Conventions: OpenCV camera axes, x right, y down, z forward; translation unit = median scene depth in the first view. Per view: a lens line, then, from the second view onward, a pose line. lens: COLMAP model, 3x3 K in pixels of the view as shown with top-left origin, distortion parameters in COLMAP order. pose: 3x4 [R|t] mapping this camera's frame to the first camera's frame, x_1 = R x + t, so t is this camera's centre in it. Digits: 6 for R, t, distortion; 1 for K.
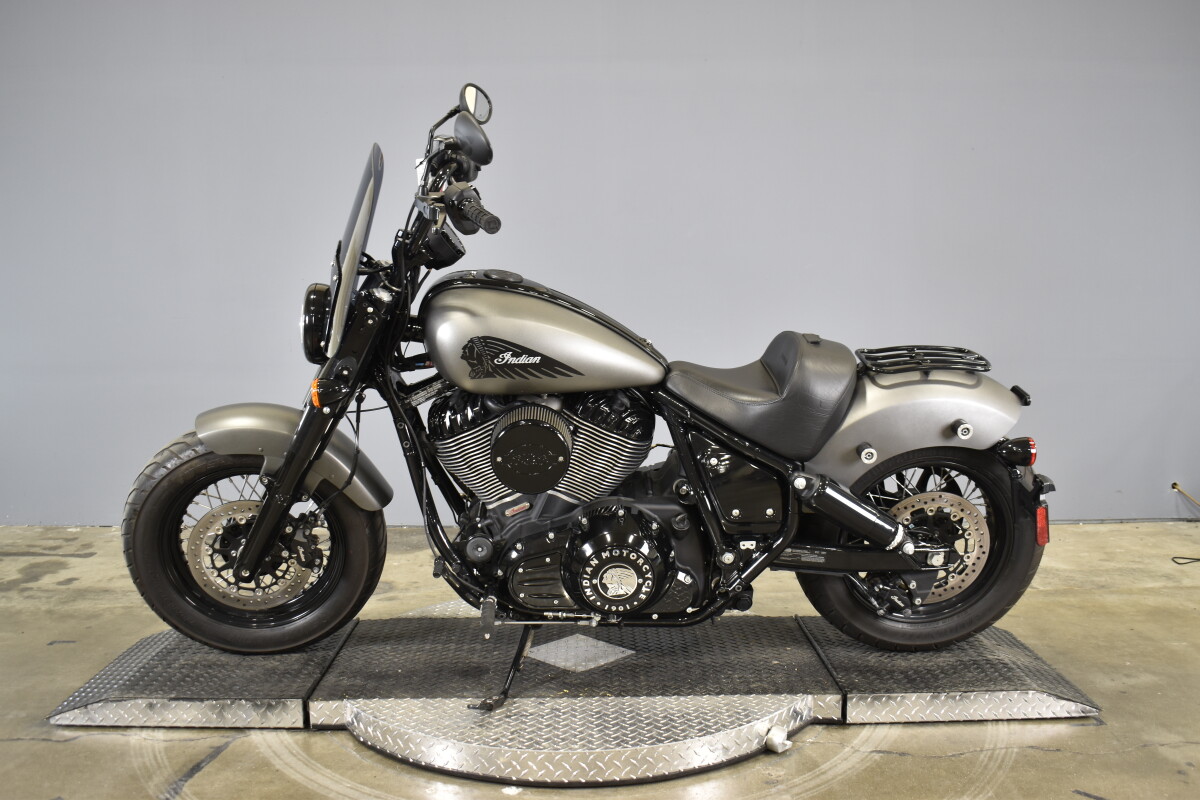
lens RADIAL K [[1146.7, 0, 600.0], [0, 1146.7, 400.0], [0, 0, 1]] dist [-0.077842, 0.006954]
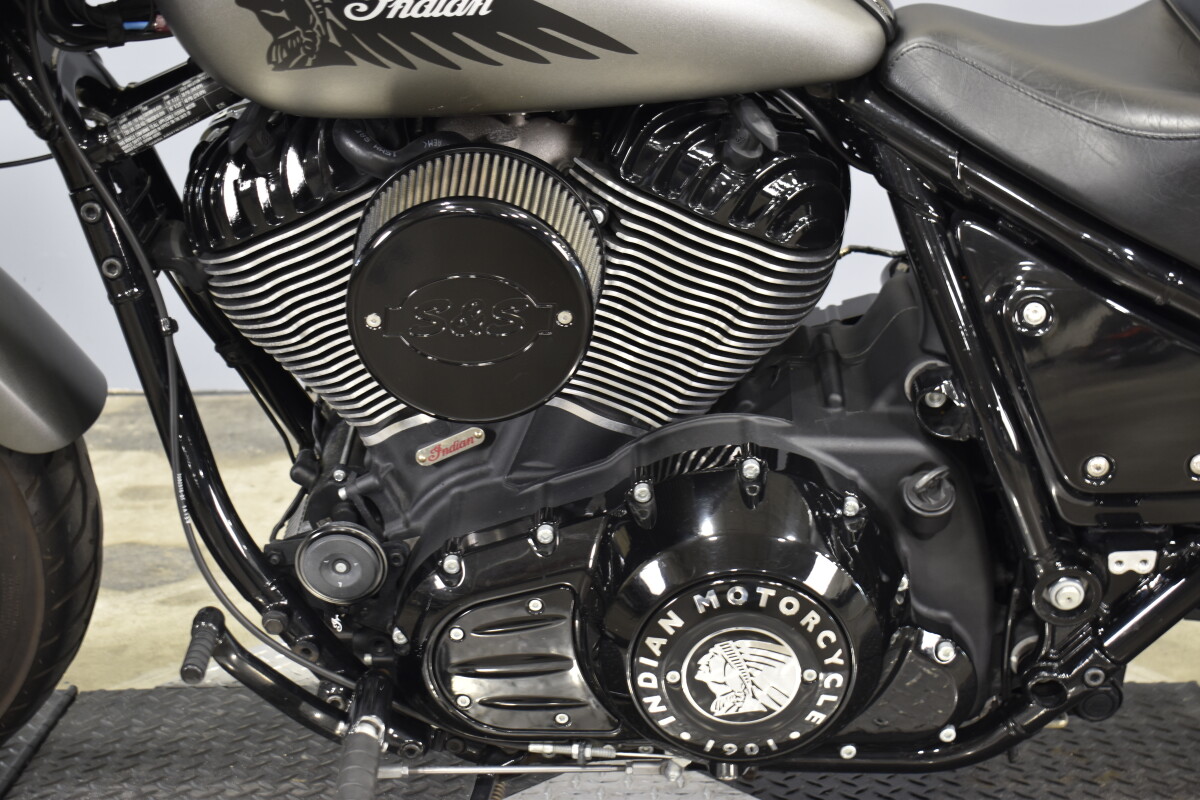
lens RADIAL K [[1948.6, 0, 600.0], [0, 1948.6, 400.0], [0, 0, 1]] dist [-0.016585, -0.049313]
pose [[0.998712, -0.004760, -0.050512, 0.003042], [0.012795, 0.987041, 0.159957, -0.012596], [0.049096, -0.160398, 0.985831, 0.436441]]
